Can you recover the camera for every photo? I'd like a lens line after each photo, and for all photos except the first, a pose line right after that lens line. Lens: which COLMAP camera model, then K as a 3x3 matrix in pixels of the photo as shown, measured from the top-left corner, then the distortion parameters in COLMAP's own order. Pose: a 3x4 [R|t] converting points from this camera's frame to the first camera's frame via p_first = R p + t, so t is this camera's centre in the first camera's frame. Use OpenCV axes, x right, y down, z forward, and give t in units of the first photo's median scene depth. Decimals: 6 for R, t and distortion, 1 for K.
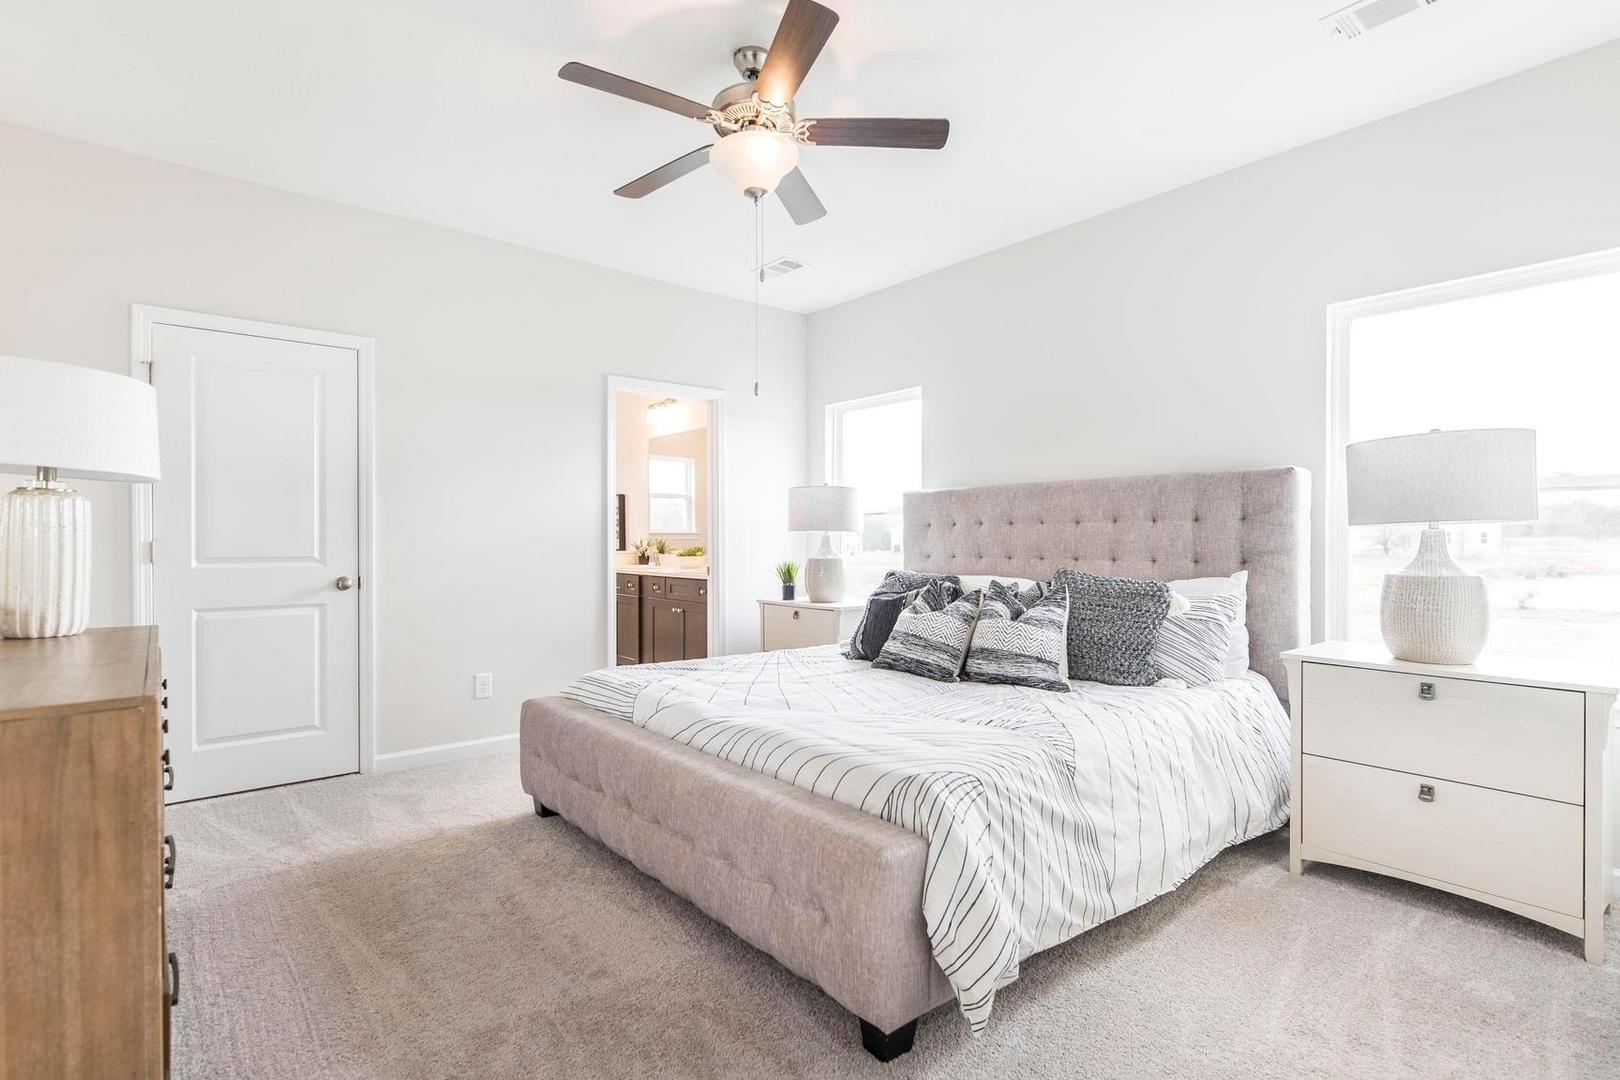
lens RADIAL K [[772.8, 0, 806.7], [0, 772.8, 545.2], [0, 0, 1]] dist [0.000457, -0.000437]
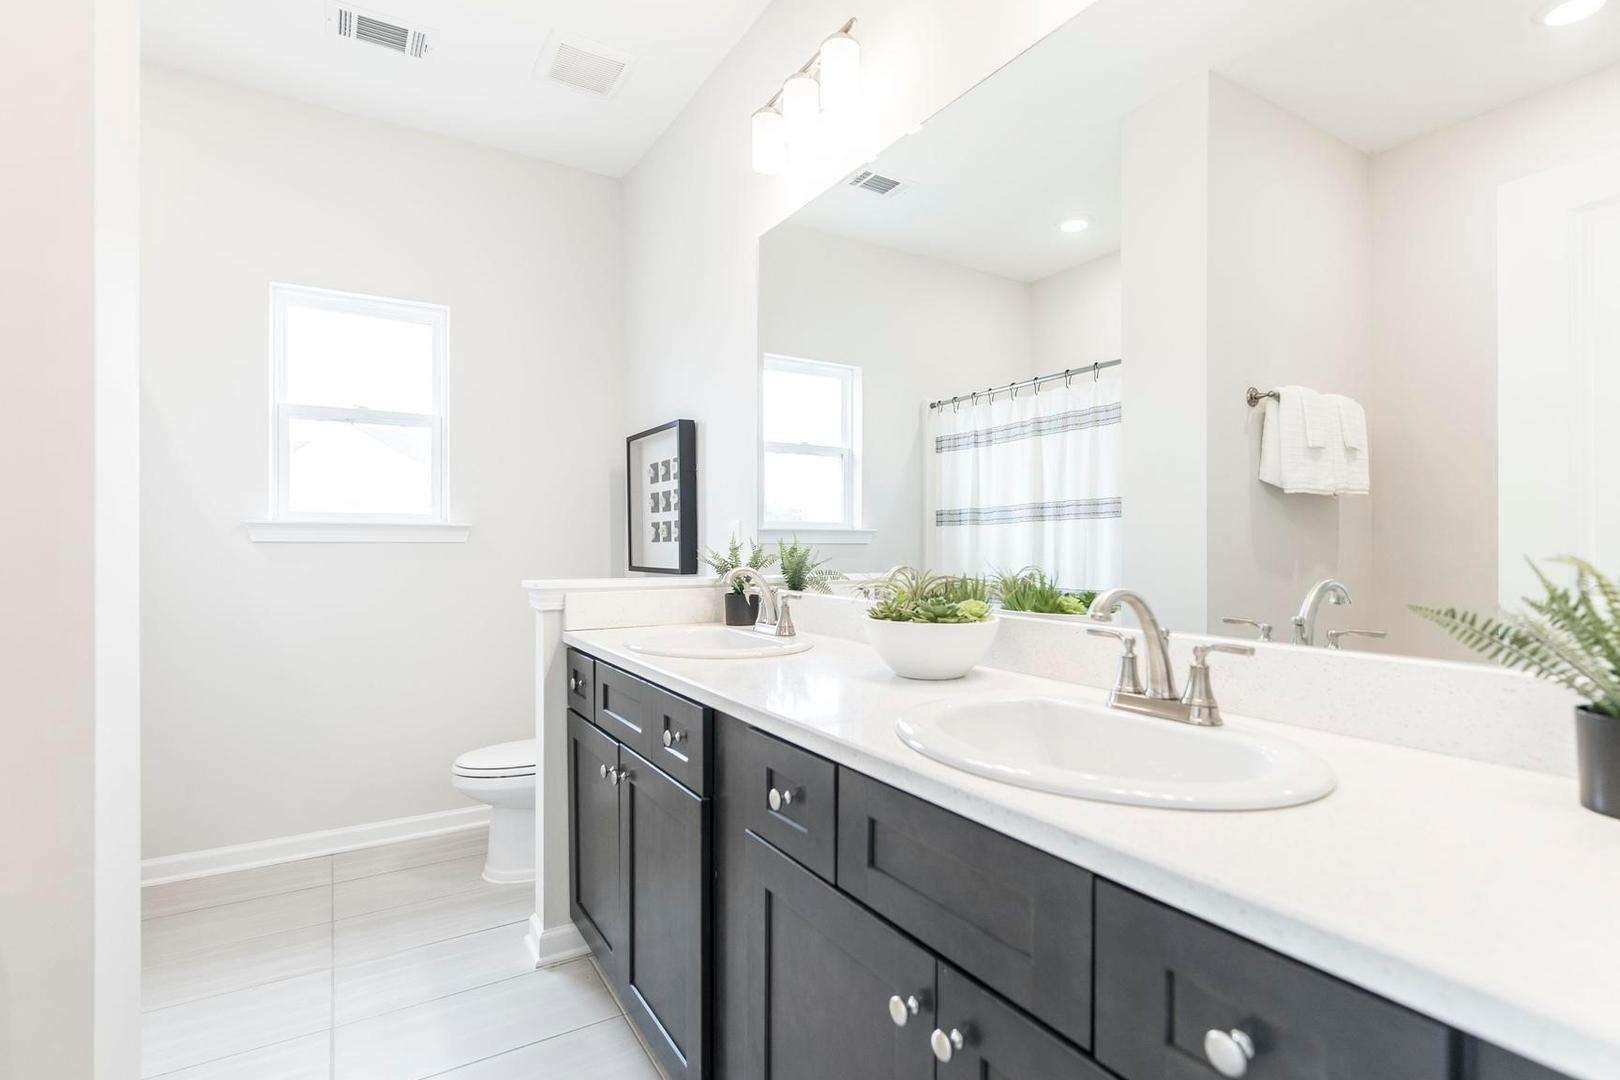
lens RADIAL K [[772.8, 0, 811.3], [0, 772.8, 544.9], [0, 0, 1]] dist [0.000457, -0.000437]
pose [[0.988749, -0.003168, -0.149548, -0.150961], [0.002037, 0.999968, -0.007716, -0.005025], [0.149568, 0.007325, 0.988724, 0.772685]]
